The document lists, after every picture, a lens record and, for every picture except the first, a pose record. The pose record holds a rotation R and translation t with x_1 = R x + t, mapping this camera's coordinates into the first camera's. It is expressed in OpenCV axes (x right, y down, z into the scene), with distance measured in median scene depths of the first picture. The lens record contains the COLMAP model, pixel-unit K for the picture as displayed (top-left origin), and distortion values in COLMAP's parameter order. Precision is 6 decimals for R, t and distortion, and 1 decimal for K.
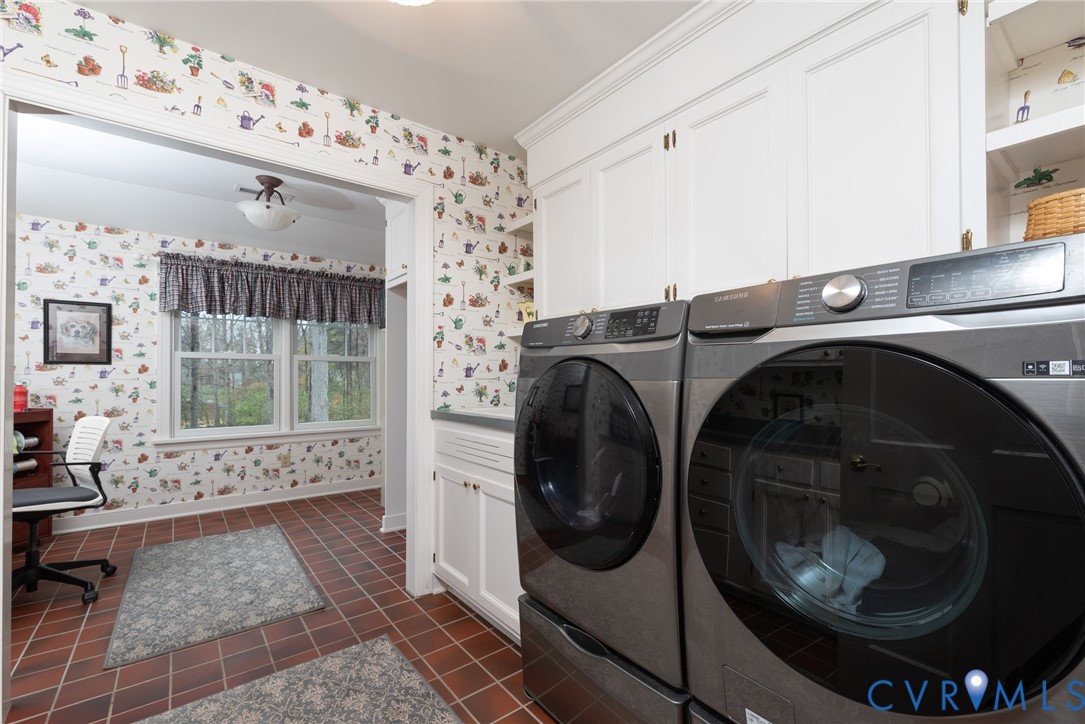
lens RADIAL K [[465.9, 0, 539.0], [0, 465.9, 371.4], [0, 0, 1]] dist [0.001579, -0.000526]
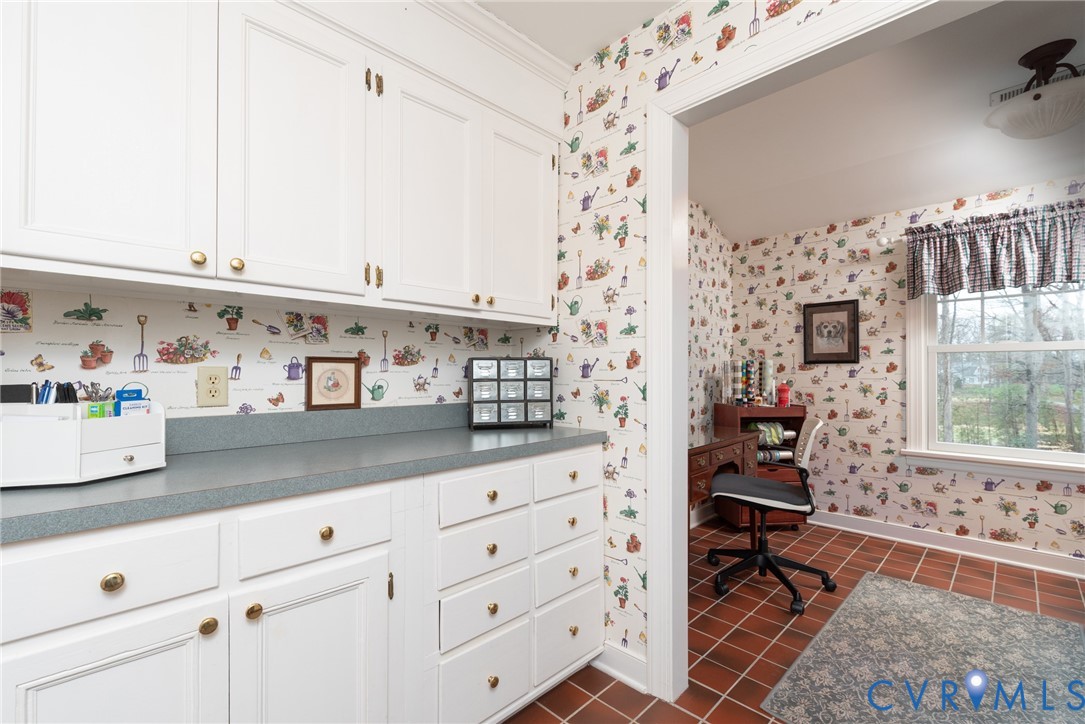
lens RADIAL K [[465.9, 0, 536.9], [0, 465.9, 371.0], [0, 0, 1]] dist [0.001579, -0.000526]
pose [[0.115519, -0.006963, -0.993281, -0.049744], [0.011414, 0.999919, -0.005682, -0.000771], [0.993240, -0.010681, 0.115589, 0.243407]]
